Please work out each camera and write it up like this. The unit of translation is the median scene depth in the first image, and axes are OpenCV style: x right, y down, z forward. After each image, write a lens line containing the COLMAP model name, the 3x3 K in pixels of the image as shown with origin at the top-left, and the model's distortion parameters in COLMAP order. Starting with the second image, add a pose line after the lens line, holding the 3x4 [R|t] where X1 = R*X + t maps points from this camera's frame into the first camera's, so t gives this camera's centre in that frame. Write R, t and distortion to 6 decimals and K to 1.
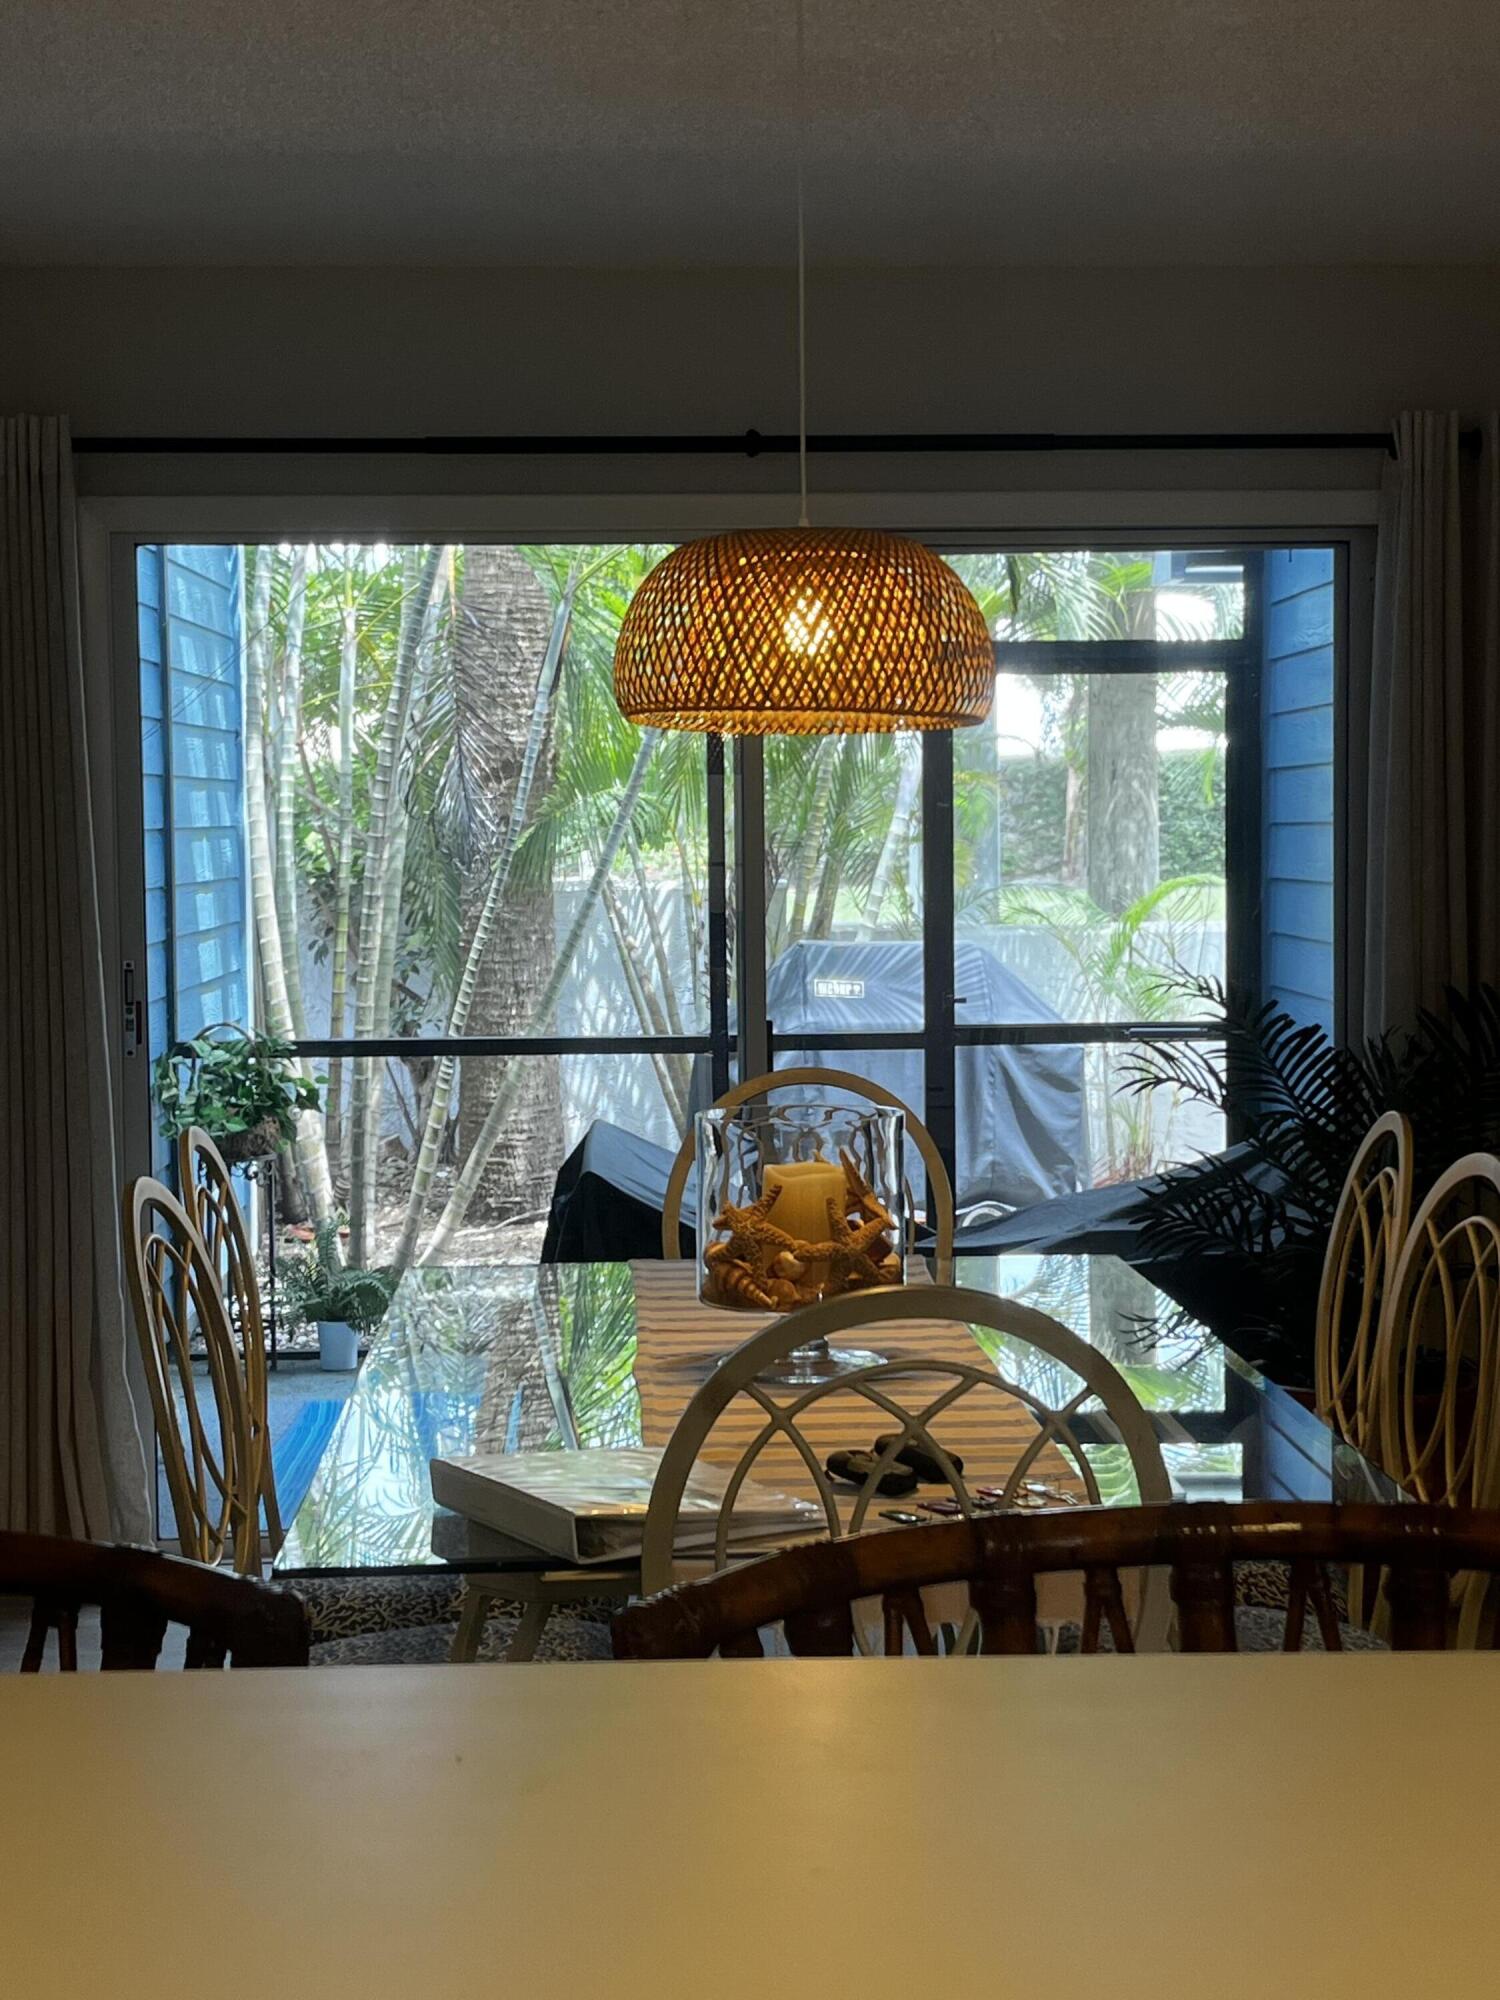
lens RADIAL K [[3058.7, 0, 752.5], [0, 3058.7, 1003.1], [0, 0, 1]] dist [0.104885, 0.000000]
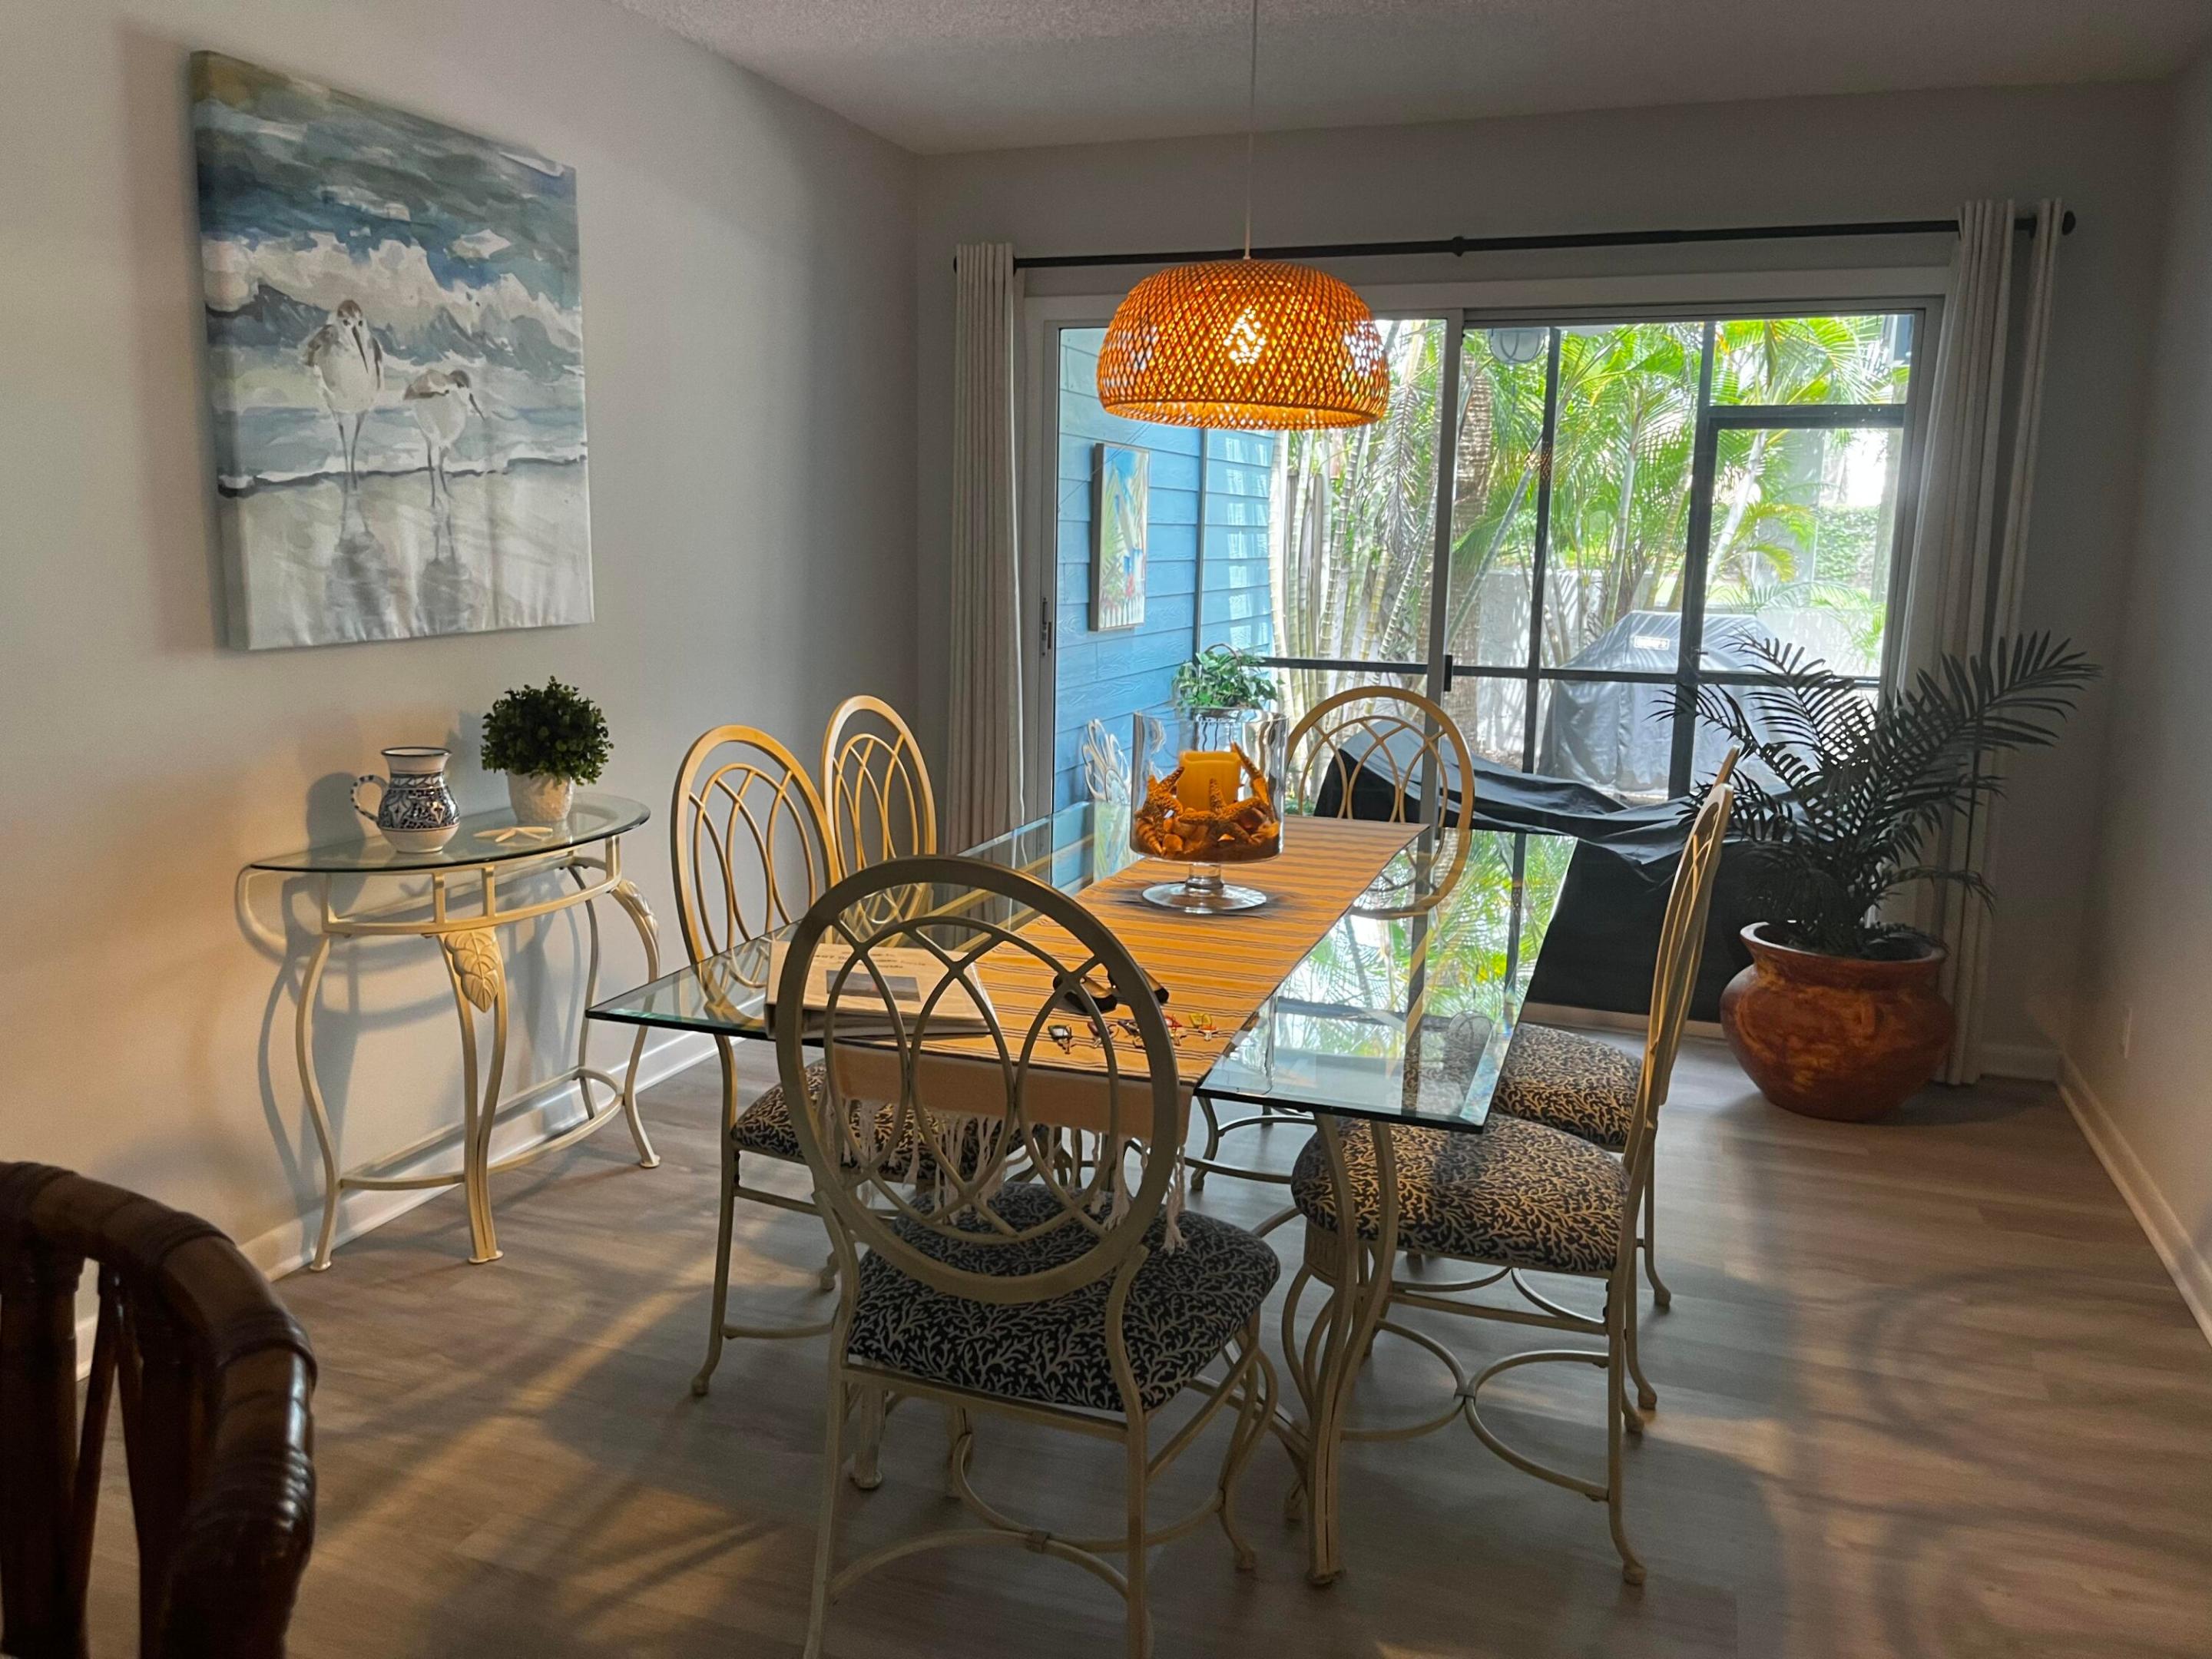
lens RADIAL K [[1656.7, 0, 1101.4], [0, 1656.7, 818.3], [0, 0, 1]] dist [0.013273, -0.035905]
pose [[0.921311, 0.089492, -0.378389, 0.164425], [-0.049482, 0.992226, 0.114188, 0.001481], [0.385666, -0.086480, 0.918577, 0.209902]]
